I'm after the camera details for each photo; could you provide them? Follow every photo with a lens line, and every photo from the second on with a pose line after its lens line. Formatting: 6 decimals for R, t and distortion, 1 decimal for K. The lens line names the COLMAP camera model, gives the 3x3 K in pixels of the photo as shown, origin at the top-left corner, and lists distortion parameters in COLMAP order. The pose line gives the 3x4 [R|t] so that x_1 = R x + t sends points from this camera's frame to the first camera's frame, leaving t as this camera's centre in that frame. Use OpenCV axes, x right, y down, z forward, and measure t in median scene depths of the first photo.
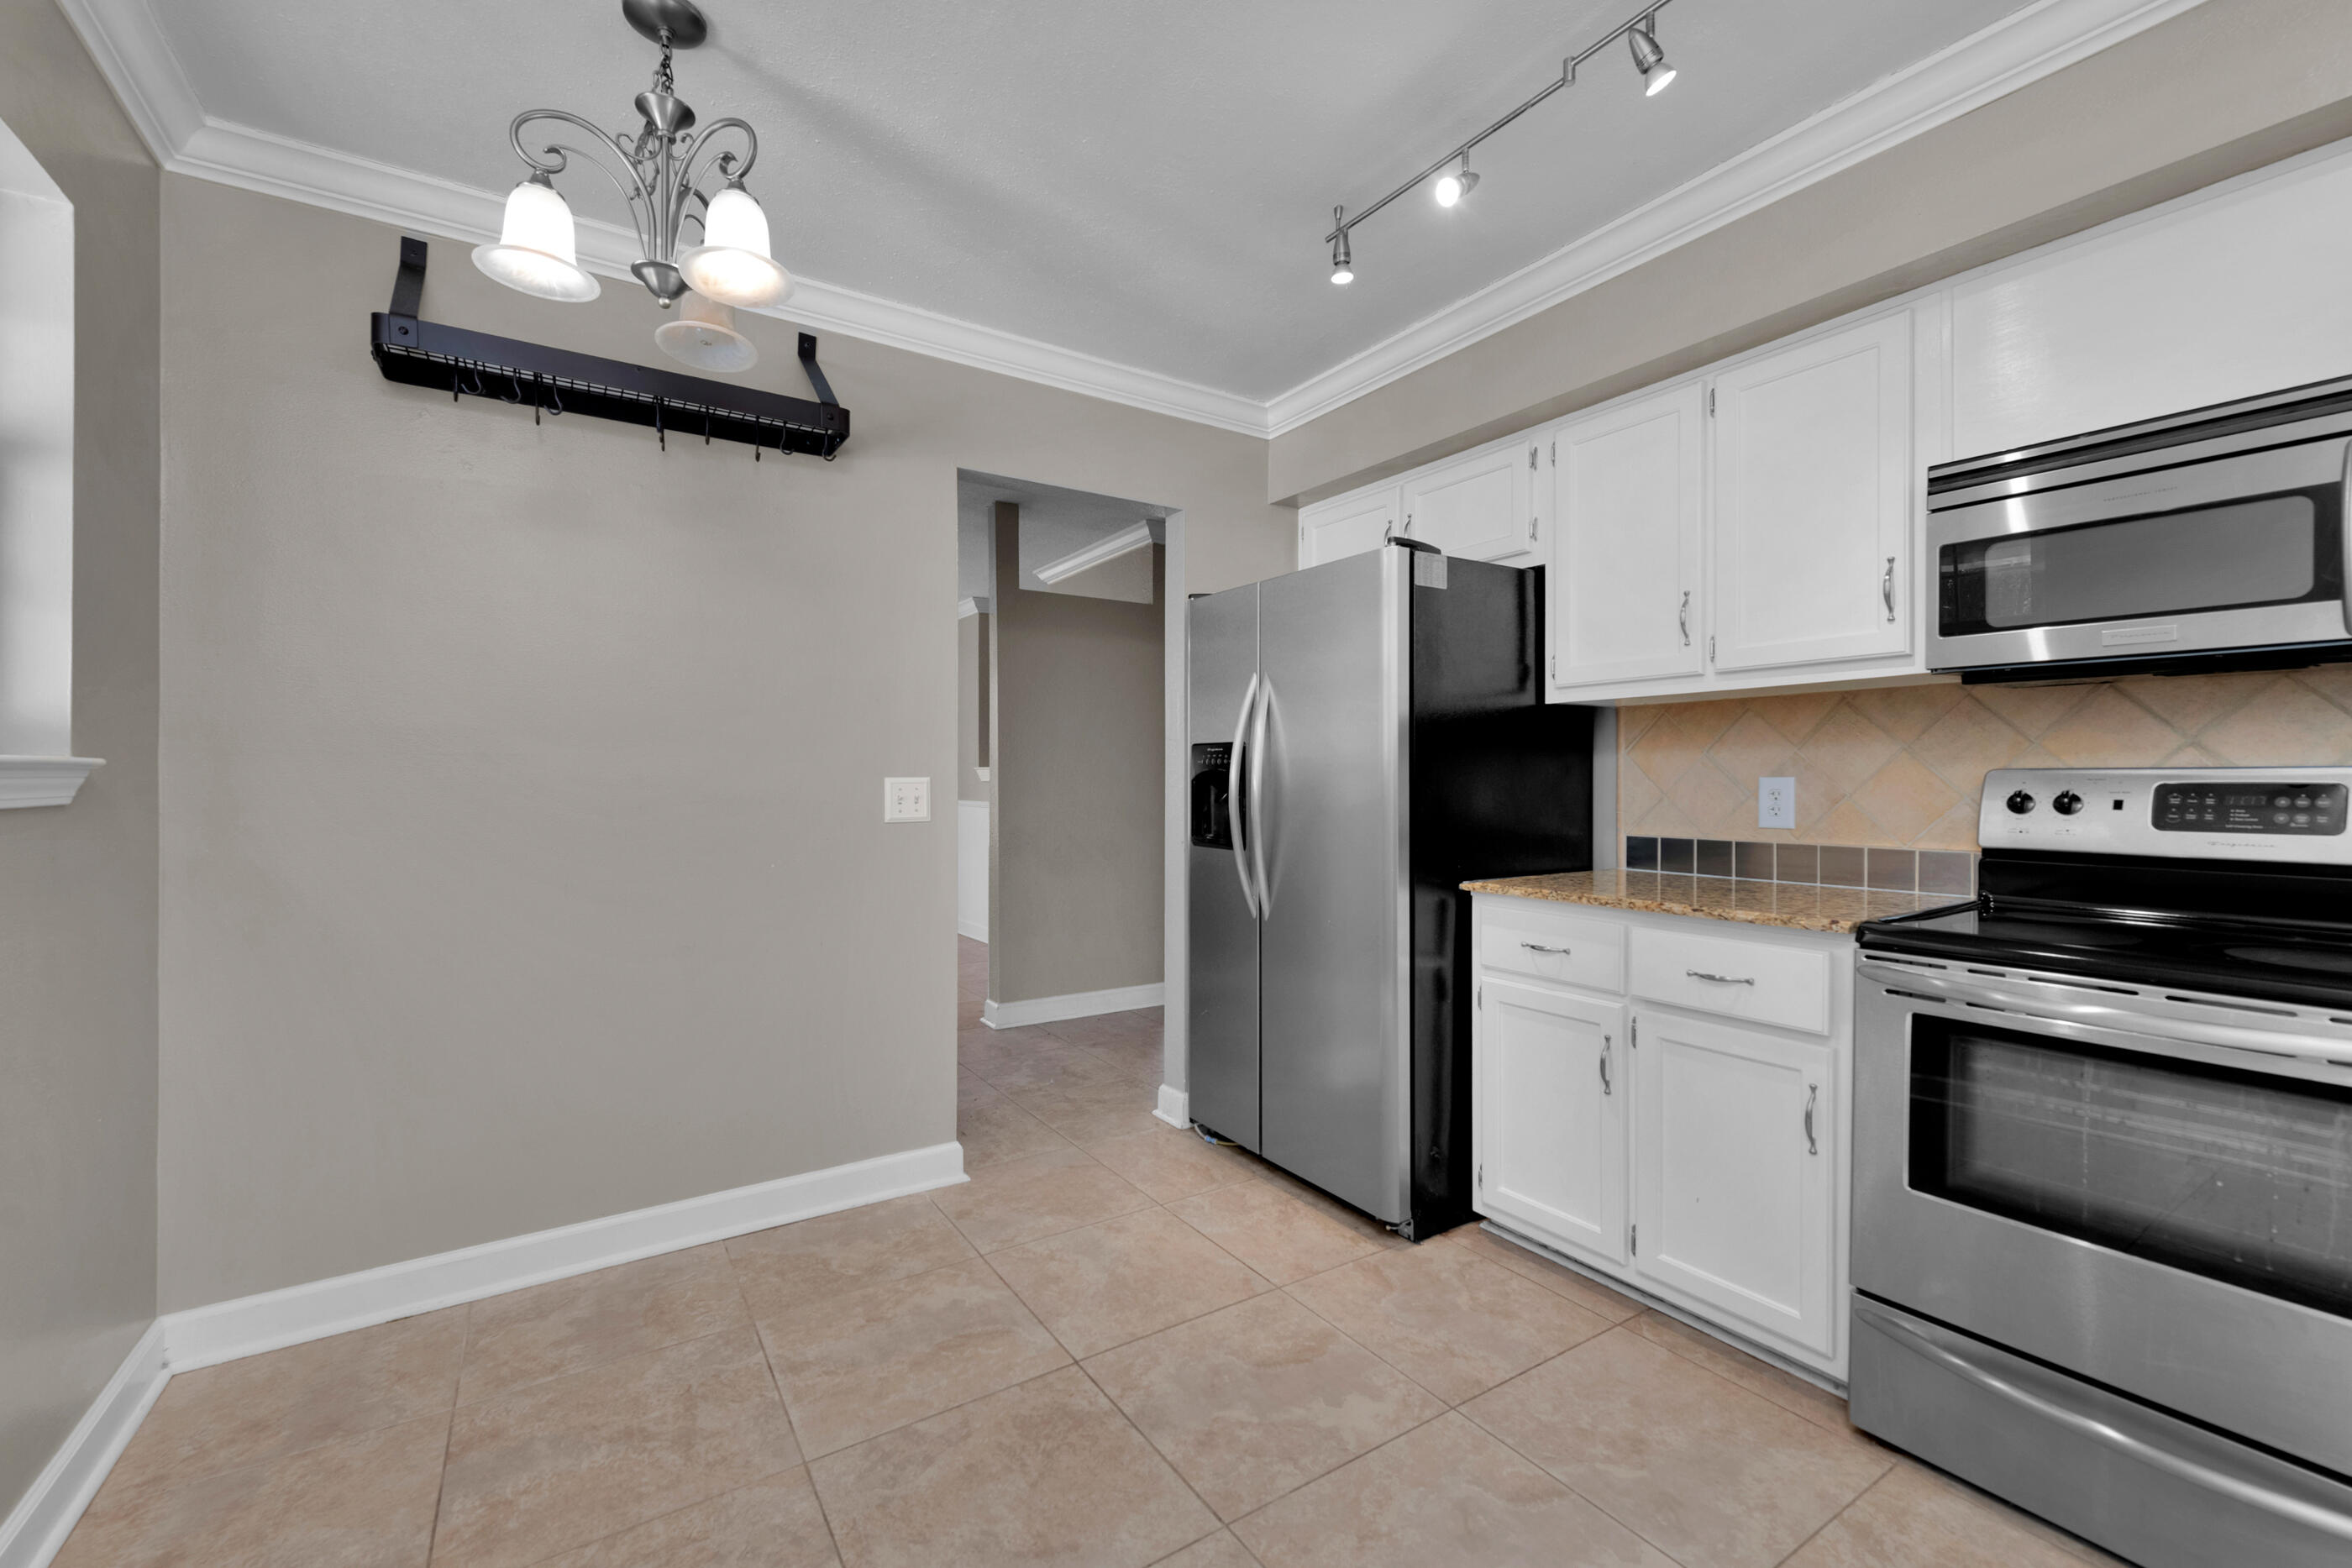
lens RADIAL K [[971.1, 0, 1170.3], [0, 971.1, 781.0], [0, 0, 1]] dist [0.003870, -0.003913]
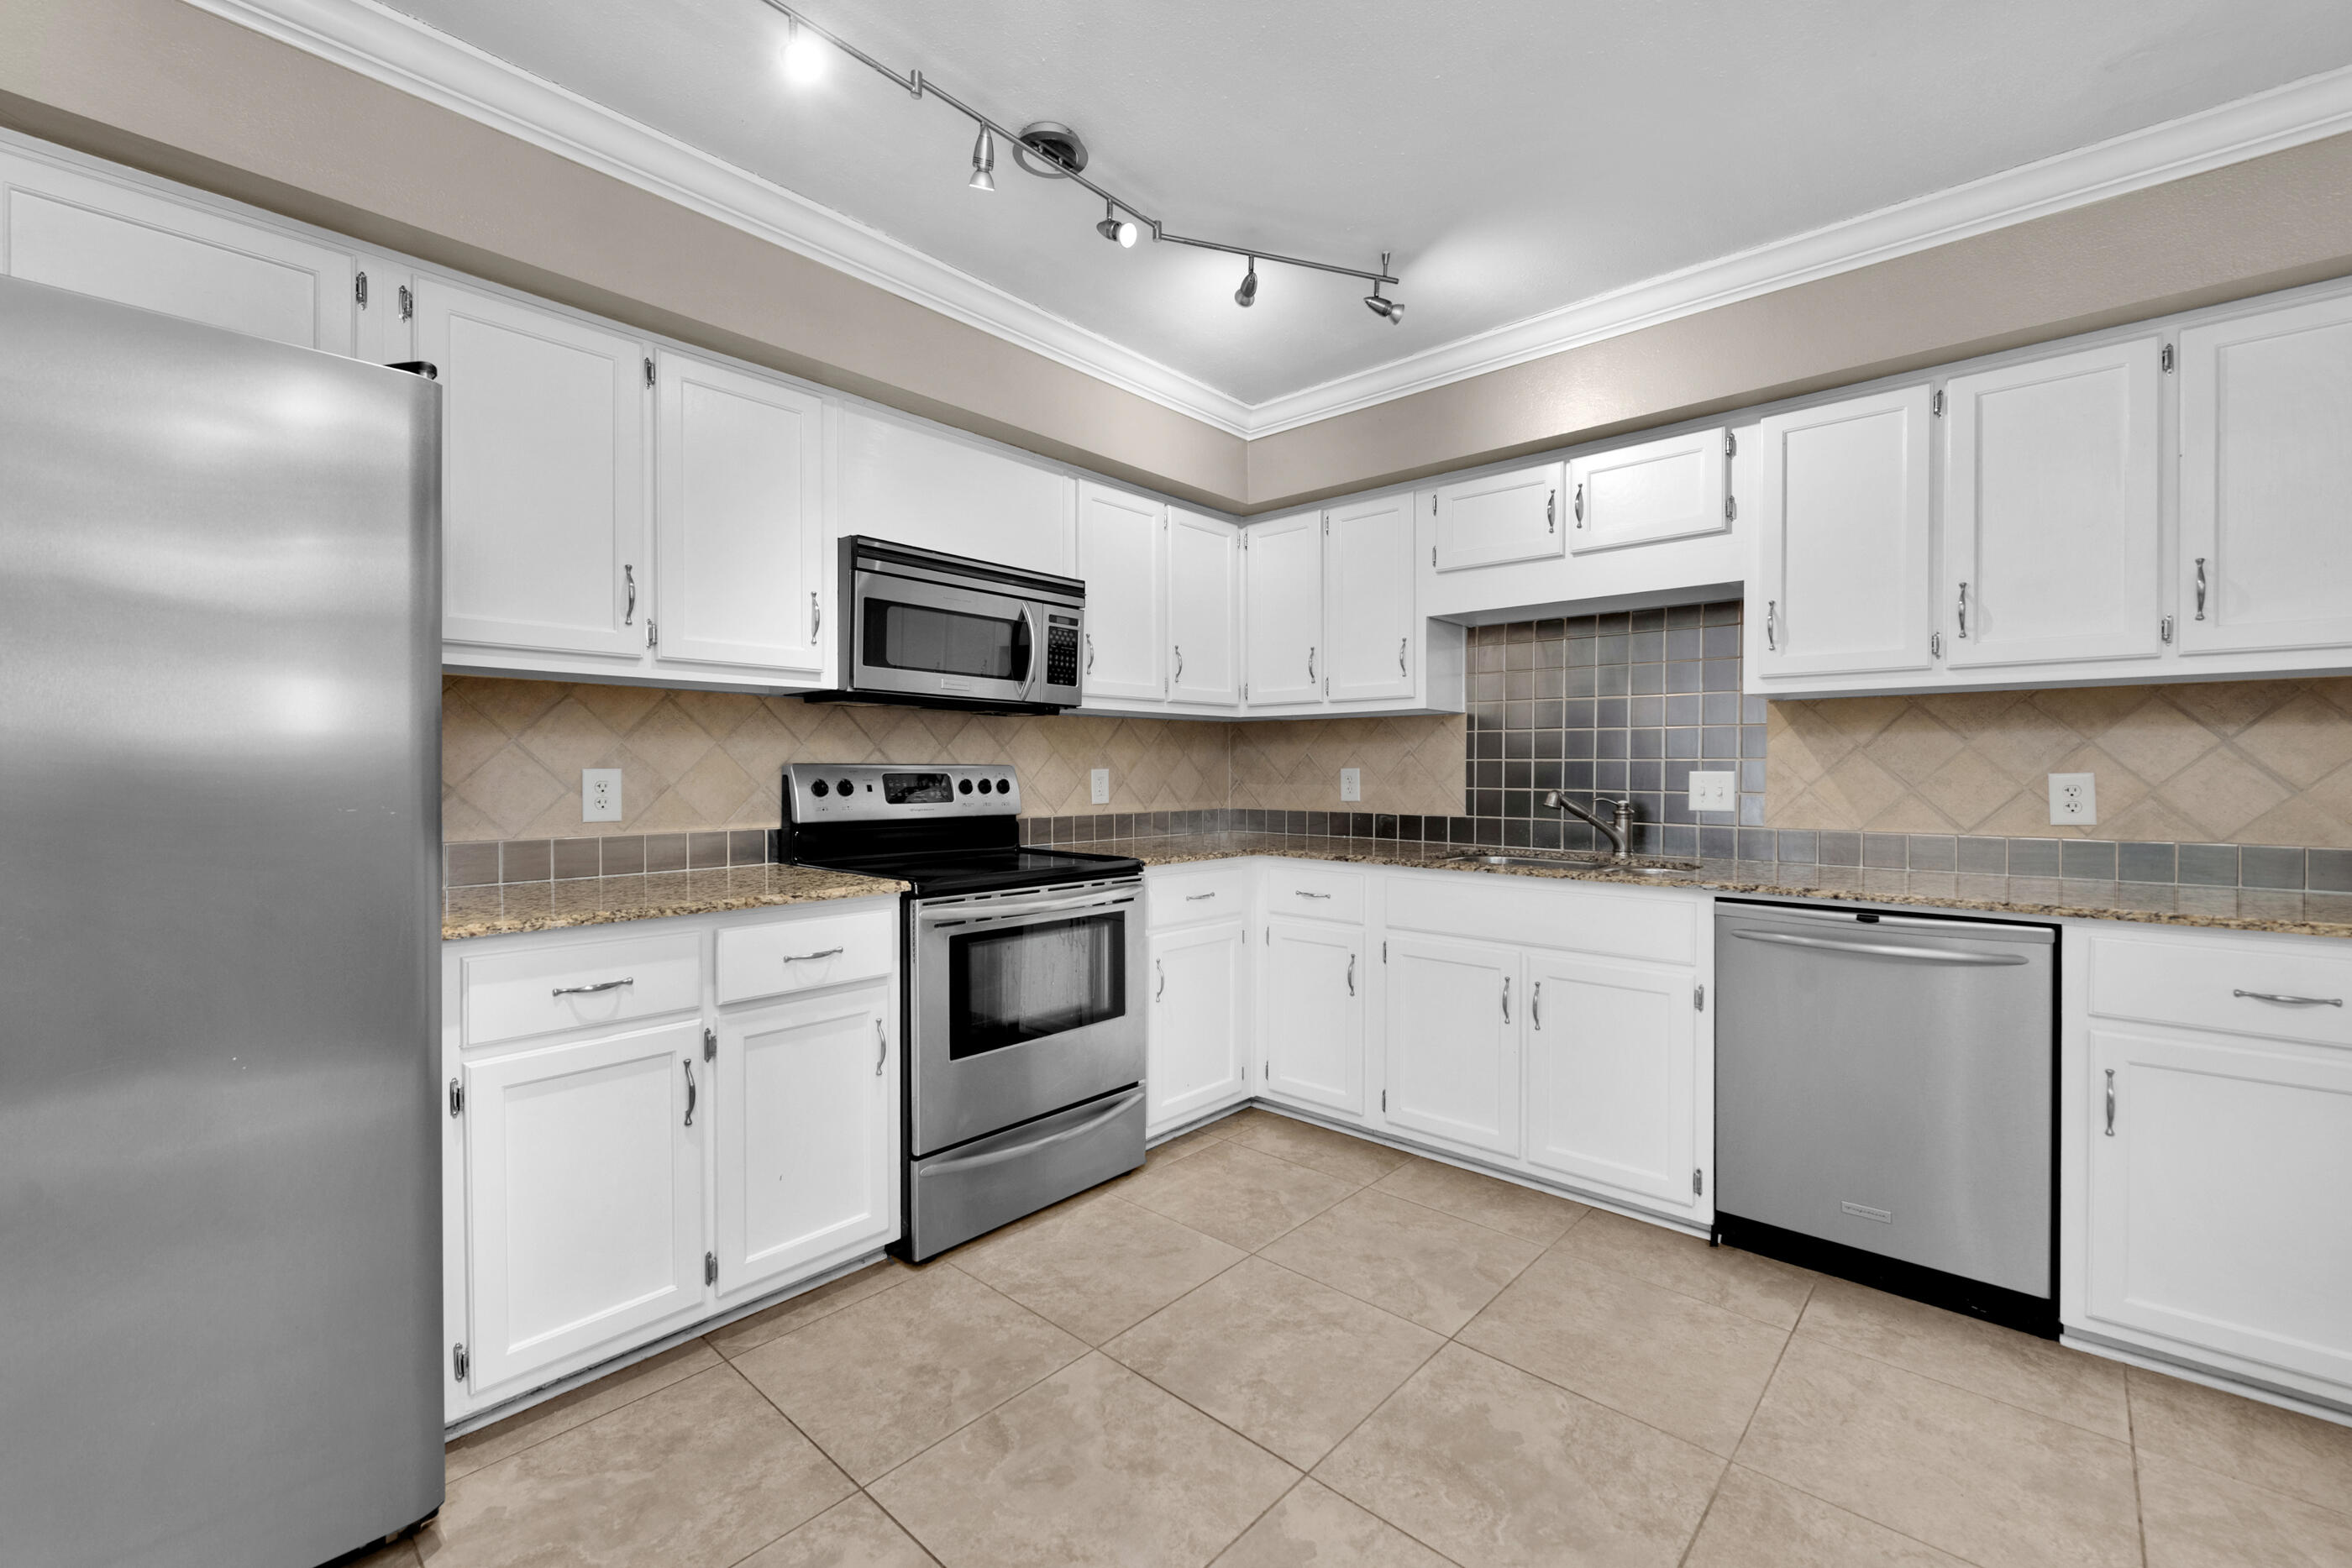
lens RADIAL K [[971.1, 0, 1183.8], [0, 971.1, 775.0], [0, 0, 1]] dist [0.003870, -0.003913]
pose [[-0.264417, -0.004553, 0.964398, -0.587127], [-0.000328, 0.999989, 0.004631, -0.003104], [-0.964408, 0.000908, -0.264416, 0.887791]]
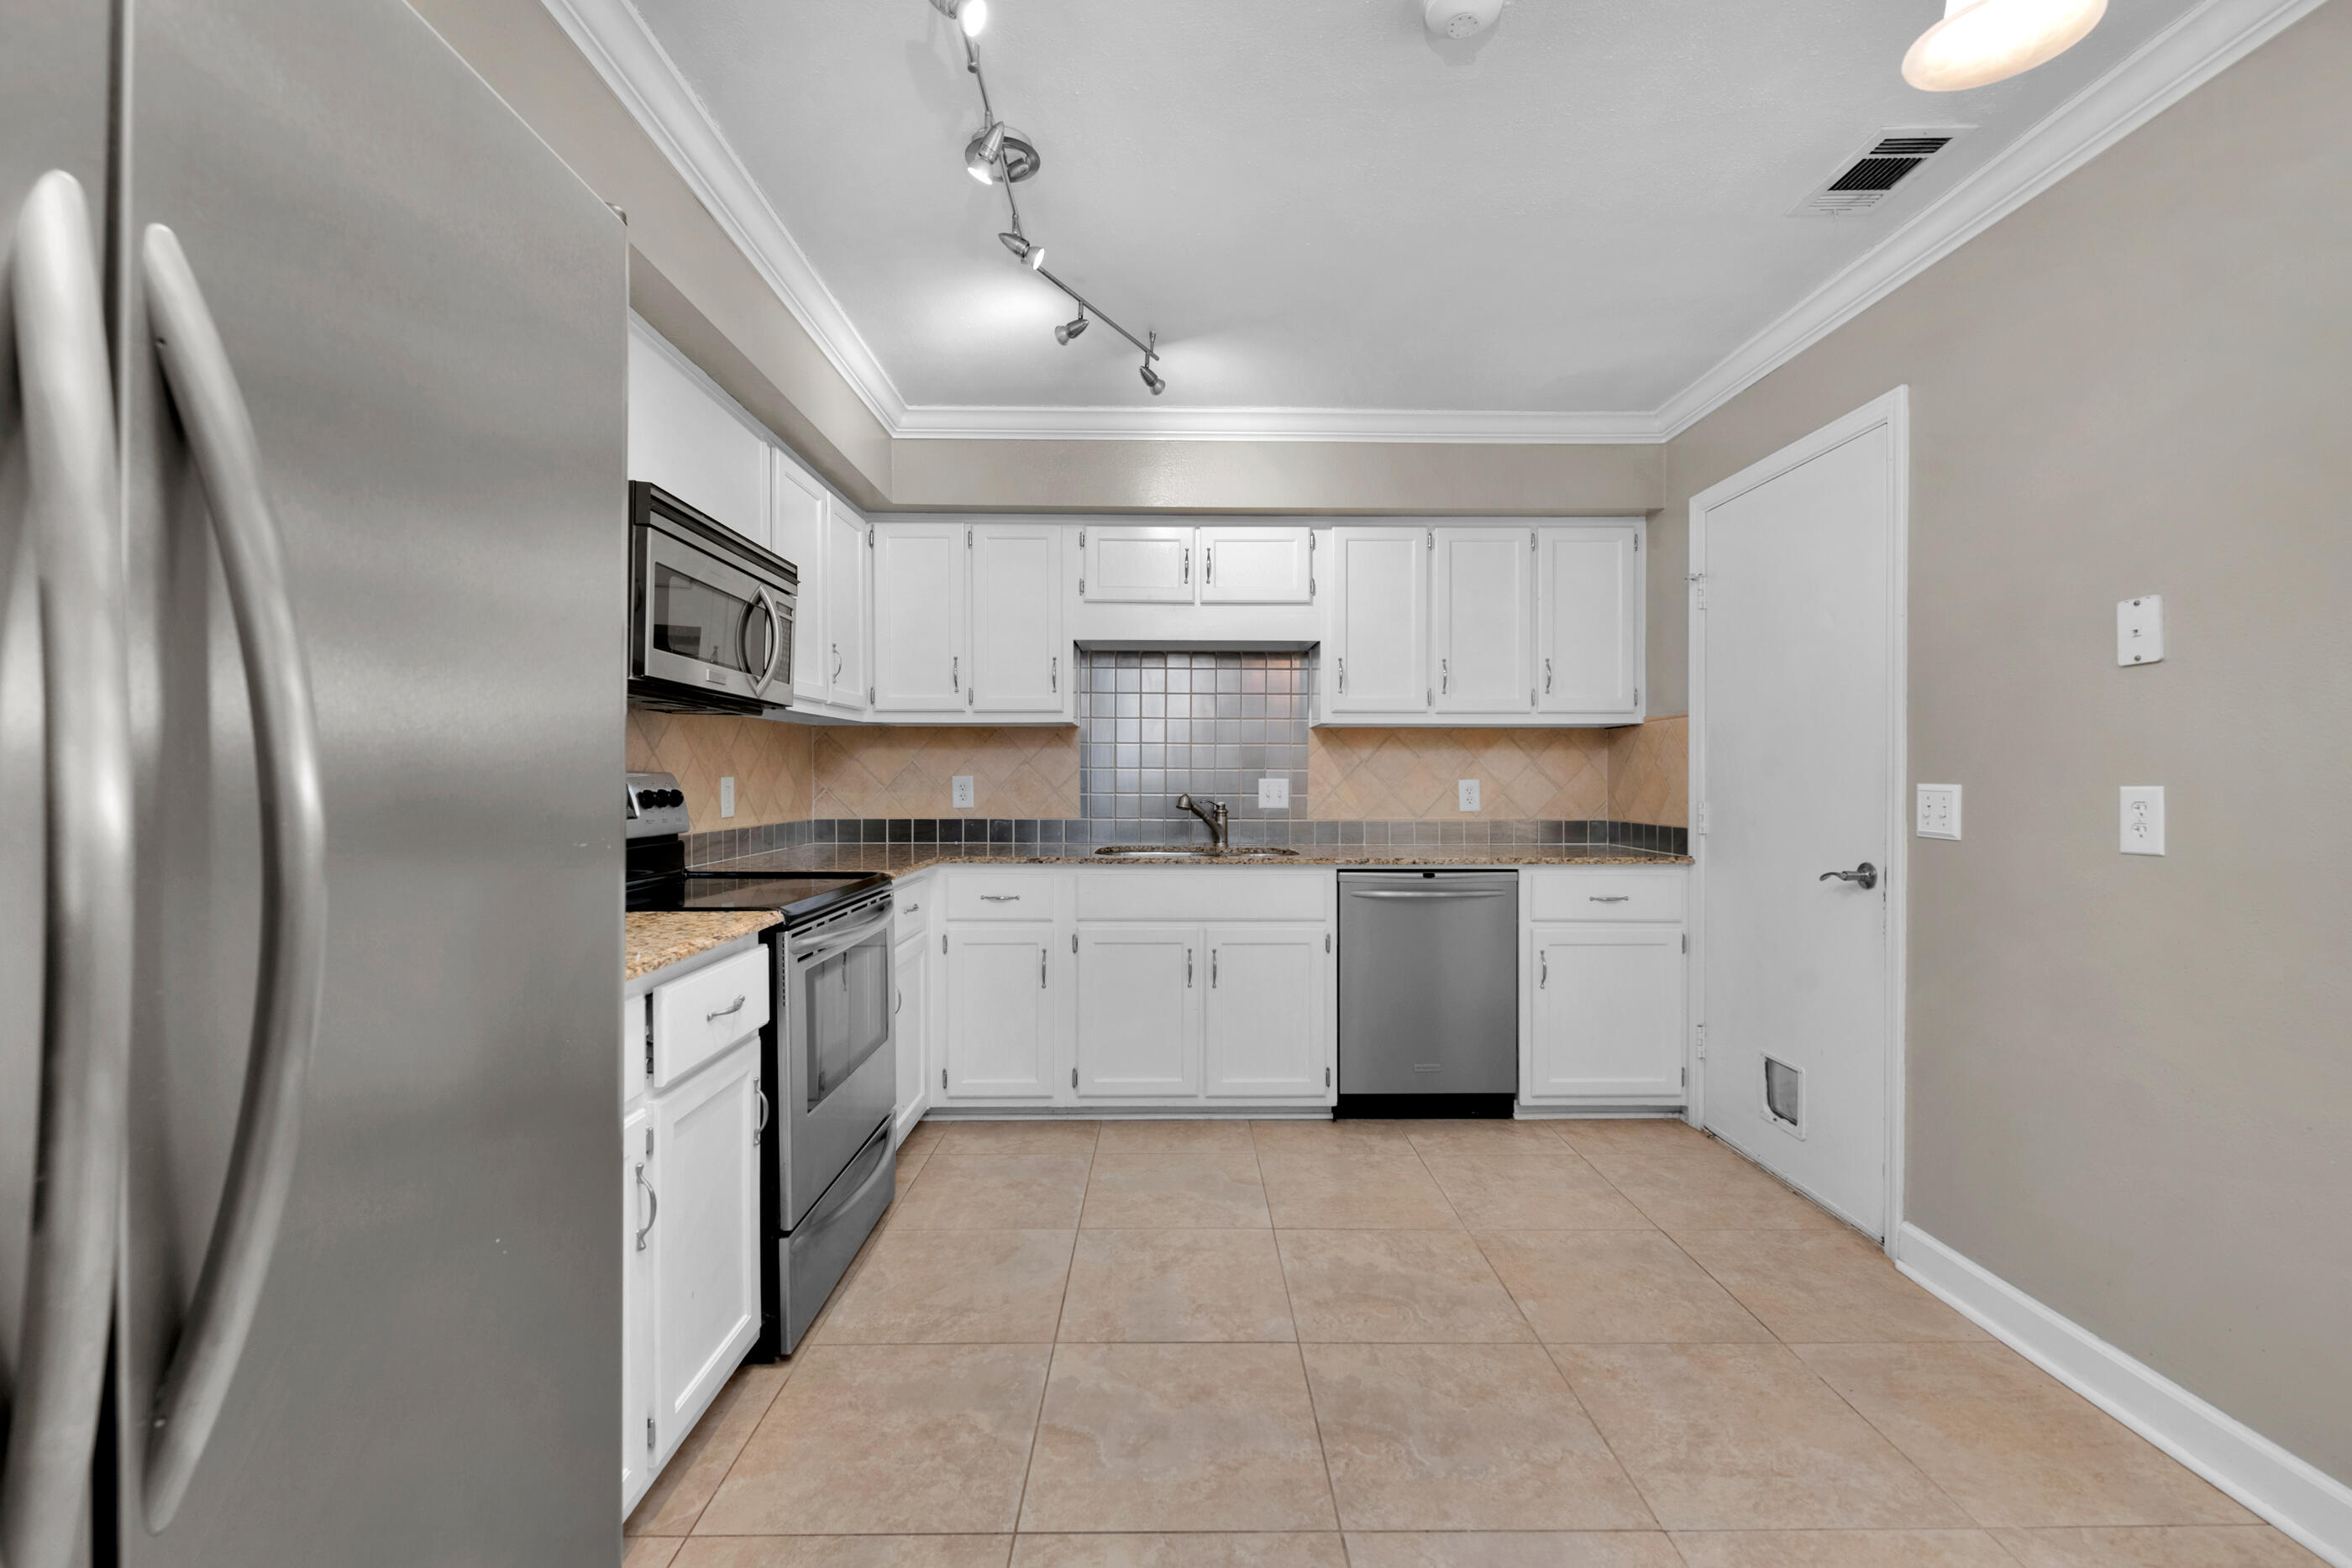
lens RADIAL K [[971.1, 0, 1223.8], [0, 971.1, 778.8], [0, 0, 1]] dist [0.003870, -0.003913]
pose [[-0.854962, -0.002454, 0.518684, -0.280726], [-0.000745, 0.999994, 0.003503, -0.008762], [-0.518690, 0.002608, -0.854959, 1.507363]]
